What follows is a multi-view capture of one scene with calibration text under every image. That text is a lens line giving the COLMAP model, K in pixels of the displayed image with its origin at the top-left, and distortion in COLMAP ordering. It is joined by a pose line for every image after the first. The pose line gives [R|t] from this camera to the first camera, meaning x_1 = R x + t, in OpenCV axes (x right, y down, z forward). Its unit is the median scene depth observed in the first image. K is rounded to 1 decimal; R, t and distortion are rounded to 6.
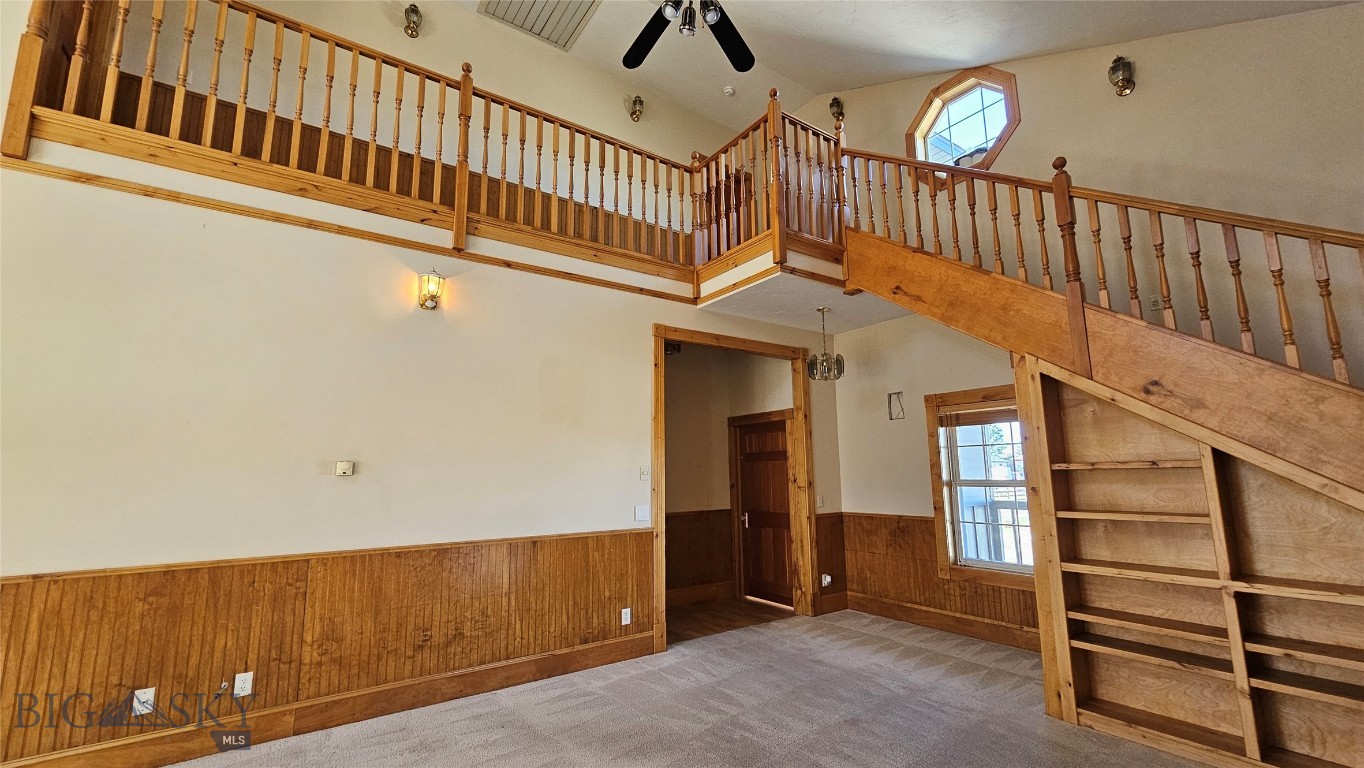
lens RADIAL K [[558.0, 0, 684.4], [0, 558.0, 391.9], [0, 0, 1]] dist [0.000010, 0.000008]
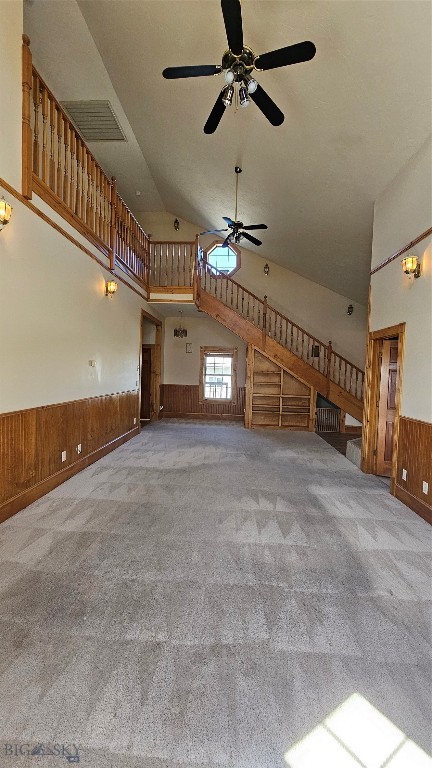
lens RADIAL K [[314.2, 0, 215.0], [0, 314.2, 383.2], [0, 0, 1]] dist [-0.000207, 0.000095]
pose [[0.629236, 0.002451, 0.777210, -1.058222], [-0.152297, 0.980997, 0.120207, -0.015579], [-0.762147, -0.194005, 0.617652, -0.192038]]
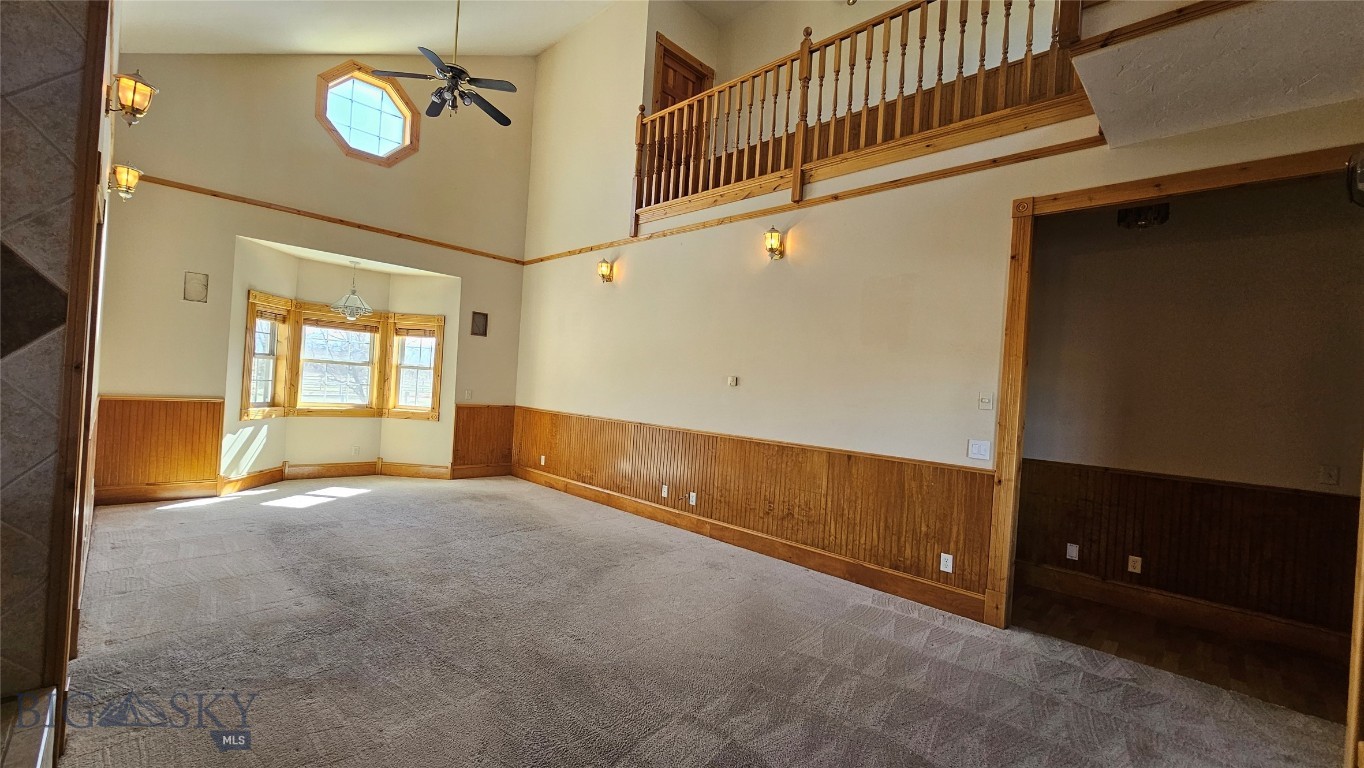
lens RADIAL K [[558.0, 0, 673.1], [0, 558.0, 385.6], [0, 0, 1]] dist [0.000010, 0.000008]
pose [[0.177135, 0.024416, -0.983884, 0.677952], [0.081109, 0.995929, 0.039318, 0.062117], [0.980839, -0.086766, 0.174433, 0.467630]]
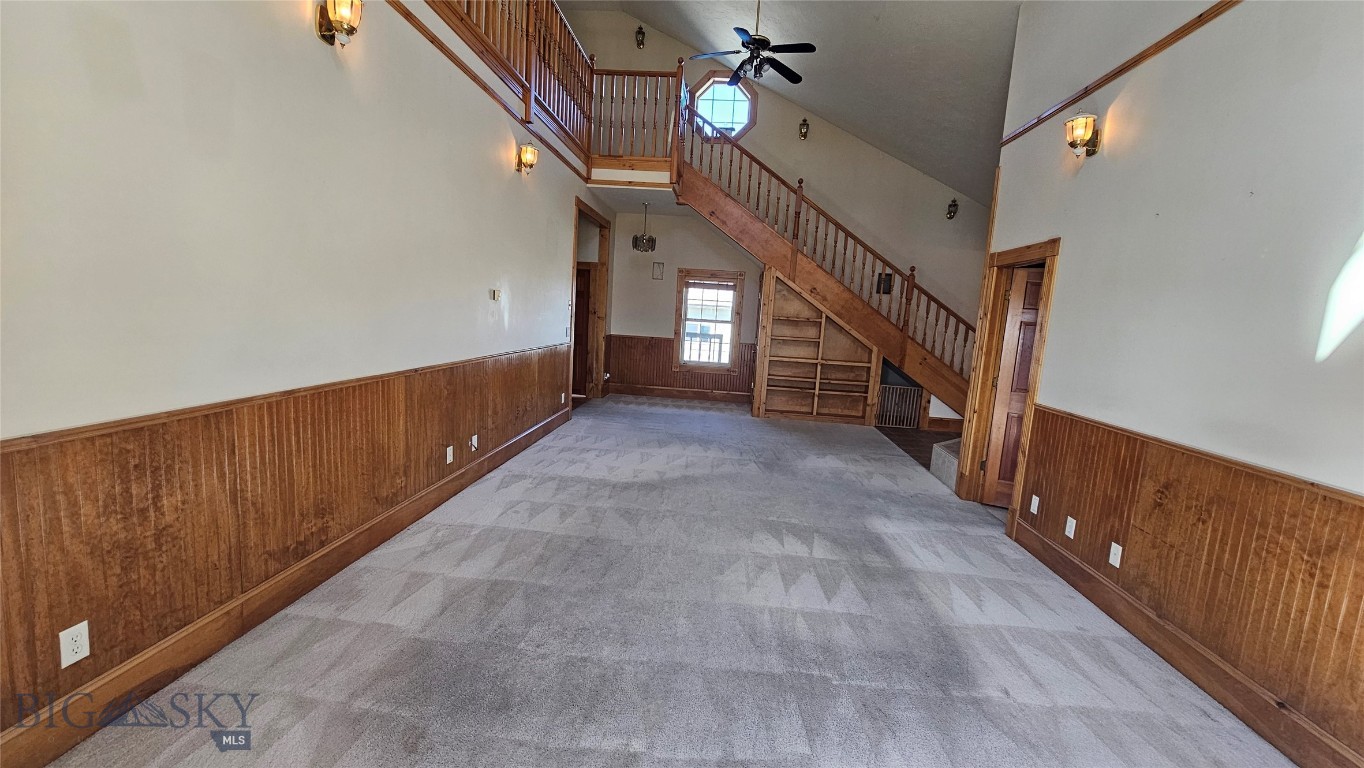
lens RADIAL K [[558.0, 0, 687.8], [0, 558.0, 387.8], [0, 0, 1]] dist [0.000010, 0.000008]
pose [[0.635936, -0.051775, 0.770003, -1.089962], [-0.180712, 0.960017, 0.213799, -0.014350], [-0.750285, -0.275111, 0.601154, -0.173753]]
